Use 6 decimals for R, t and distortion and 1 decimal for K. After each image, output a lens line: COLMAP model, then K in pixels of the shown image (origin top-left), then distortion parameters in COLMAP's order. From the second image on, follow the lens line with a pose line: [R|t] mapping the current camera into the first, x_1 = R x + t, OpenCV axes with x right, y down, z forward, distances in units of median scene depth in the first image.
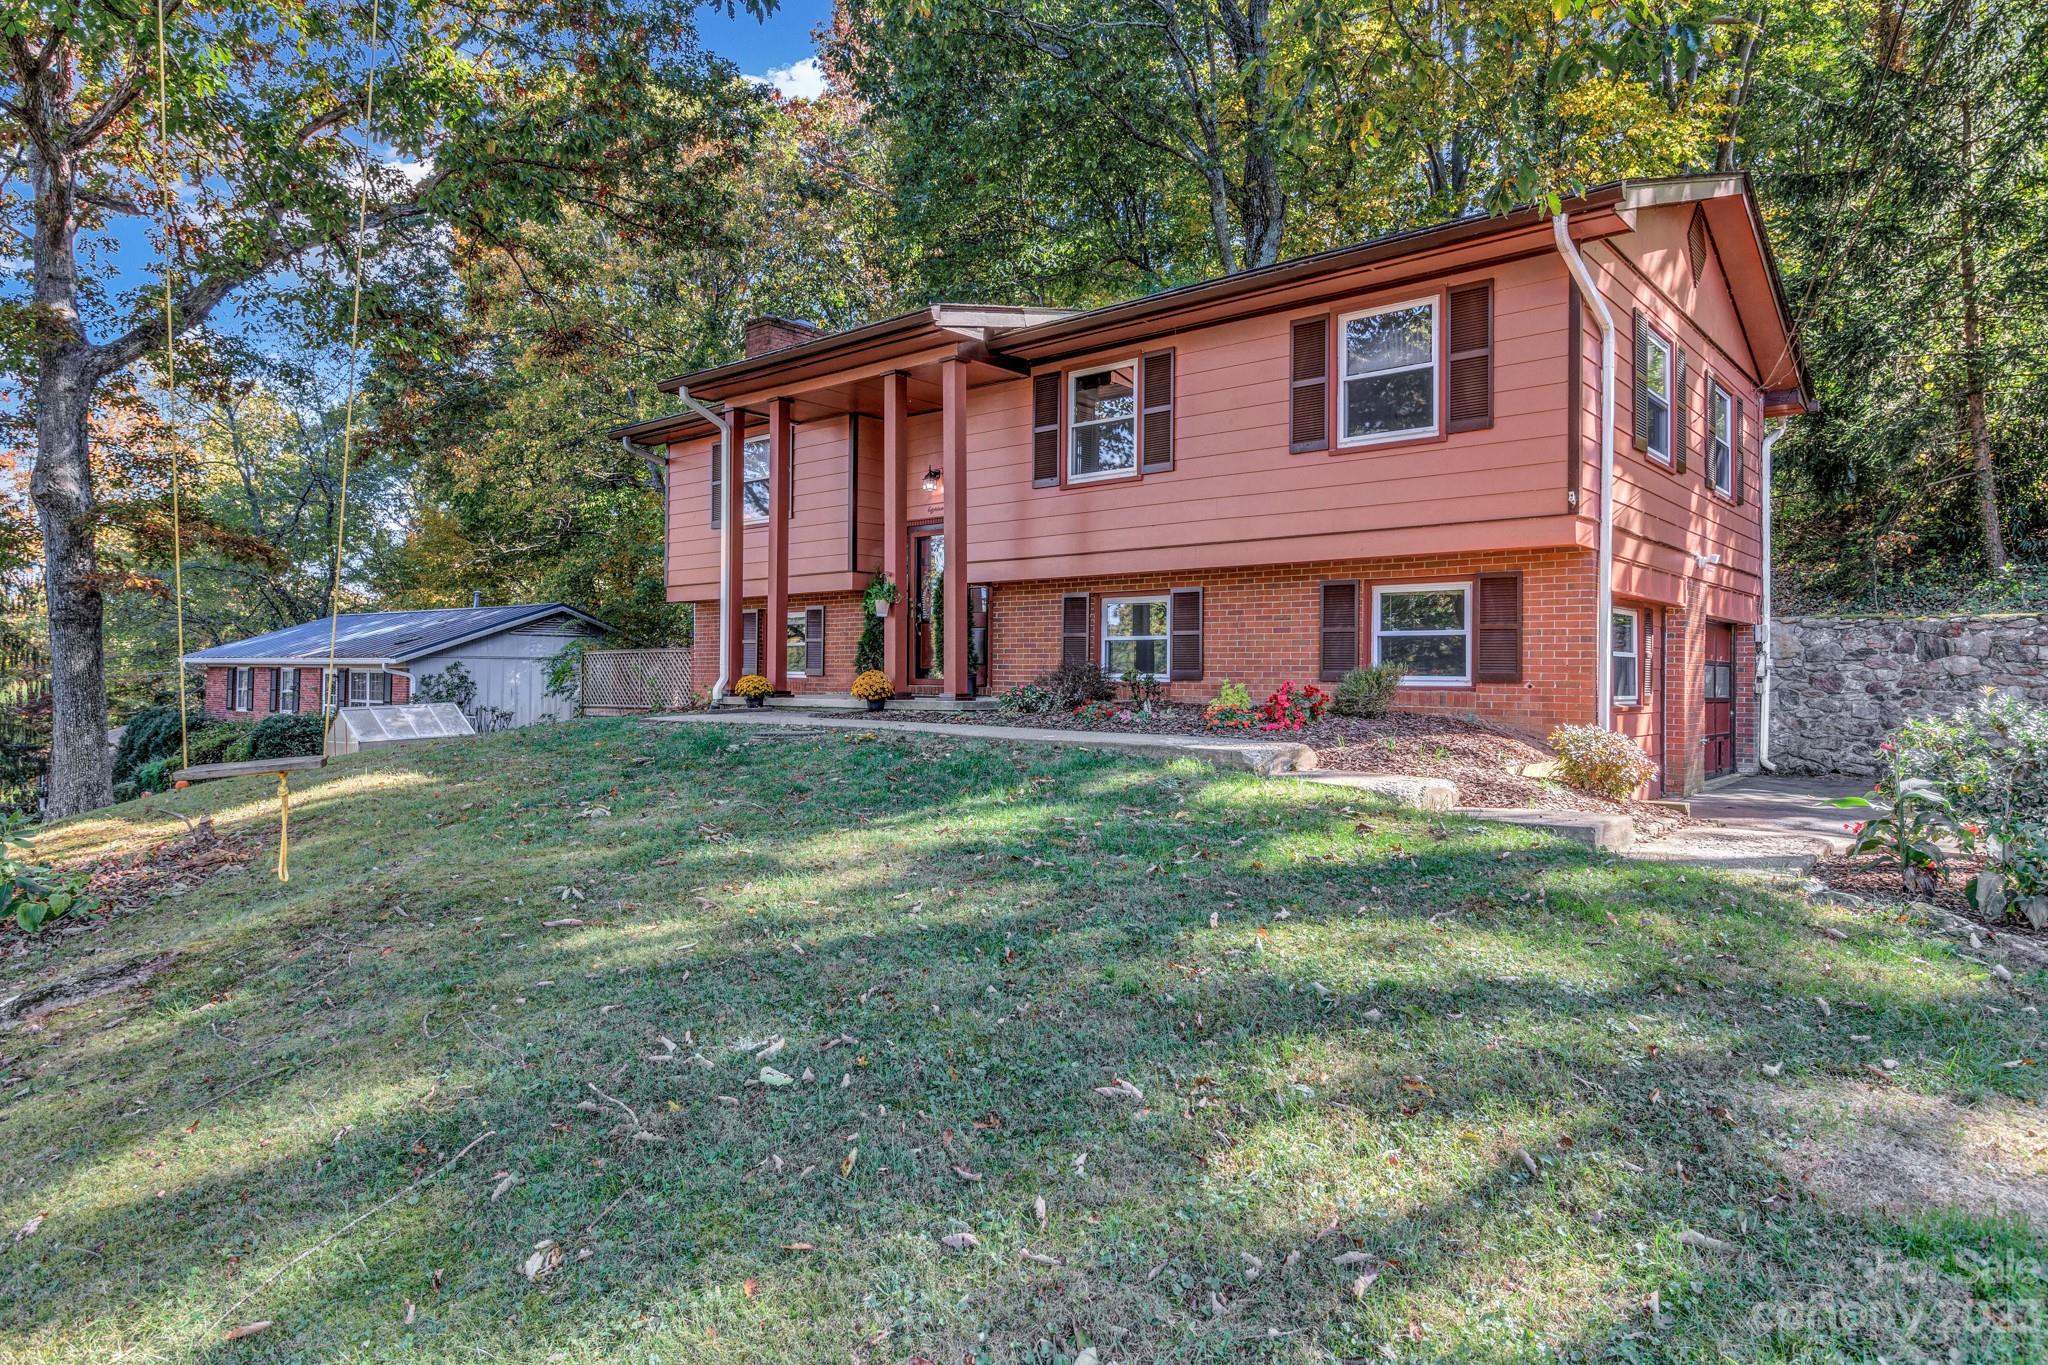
lens RADIAL K [[1229.7, 0, 1031.7], [0, 1229.7, 685.0], [0, 0, 1]] dist [-0.001475, -0.001000]
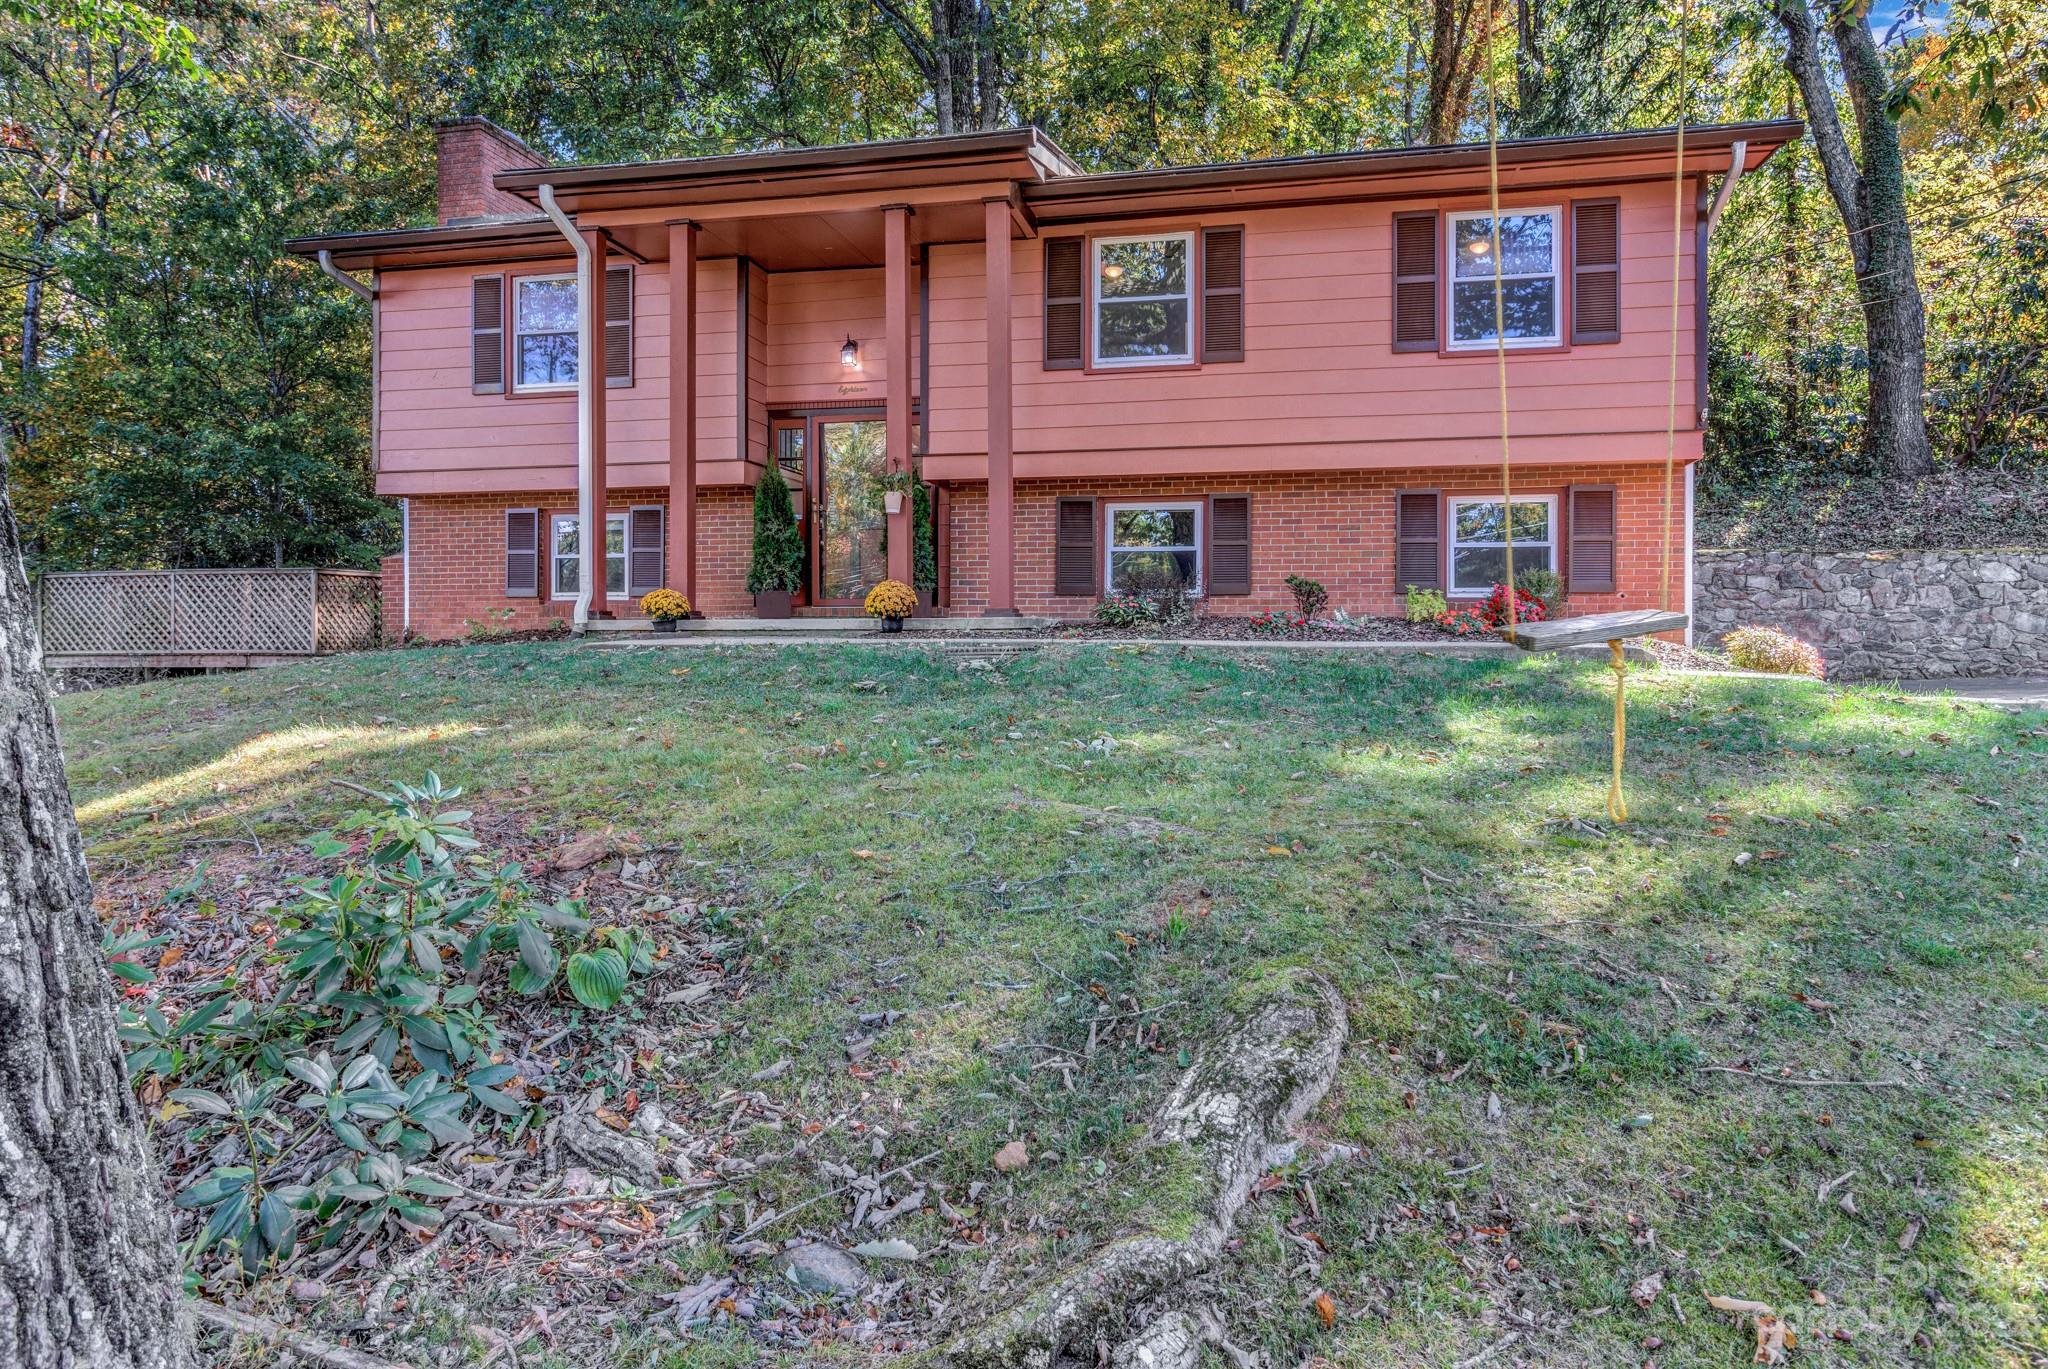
lens RADIAL K [[1323.7, 0, 1017.7], [0, 1323.7, 671.7], [0, 0, 1]] dist [0.002705, -0.000956]
pose [[0.874603, -0.019104, 0.484464, -0.471260], [0.008714, 0.999681, 0.023690, 0.027564], [-0.484762, -0.016497, 0.874490, 0.207733]]
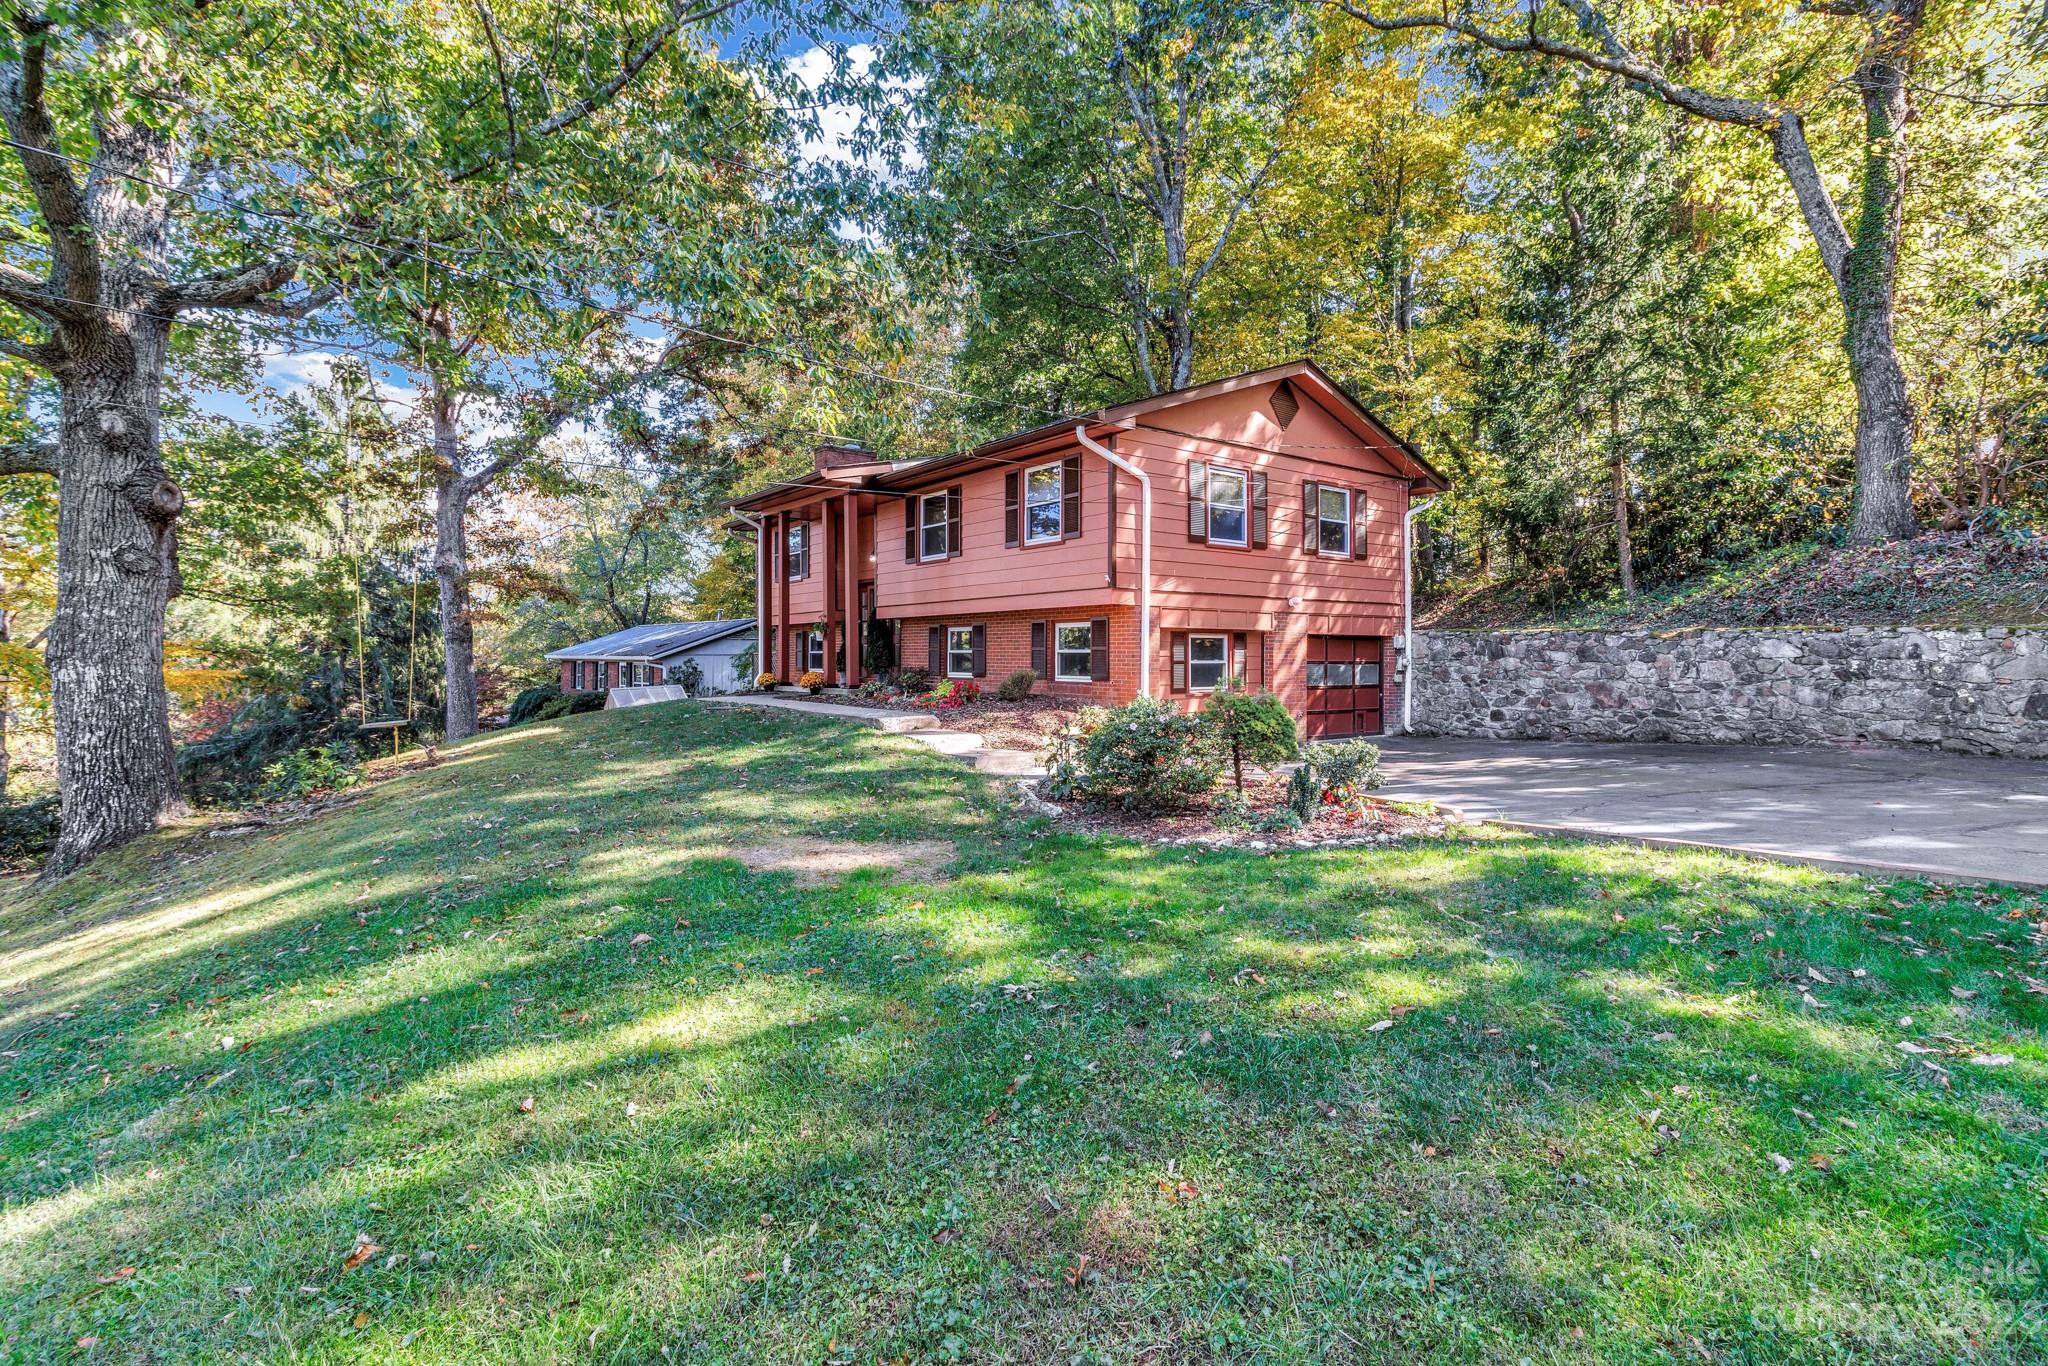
lens RADIAL K [[975.0, 0, 1018.2], [0, 975.0, 676.8], [0, 0, 1]] dist [0.002754, 0.000088]
pose [[0.979464, -0.003913, -0.201583, 0.436099], [0.006824, 0.999882, 0.013751, -0.021645], [0.201505, -0.014844, 0.979375, -0.301031]]
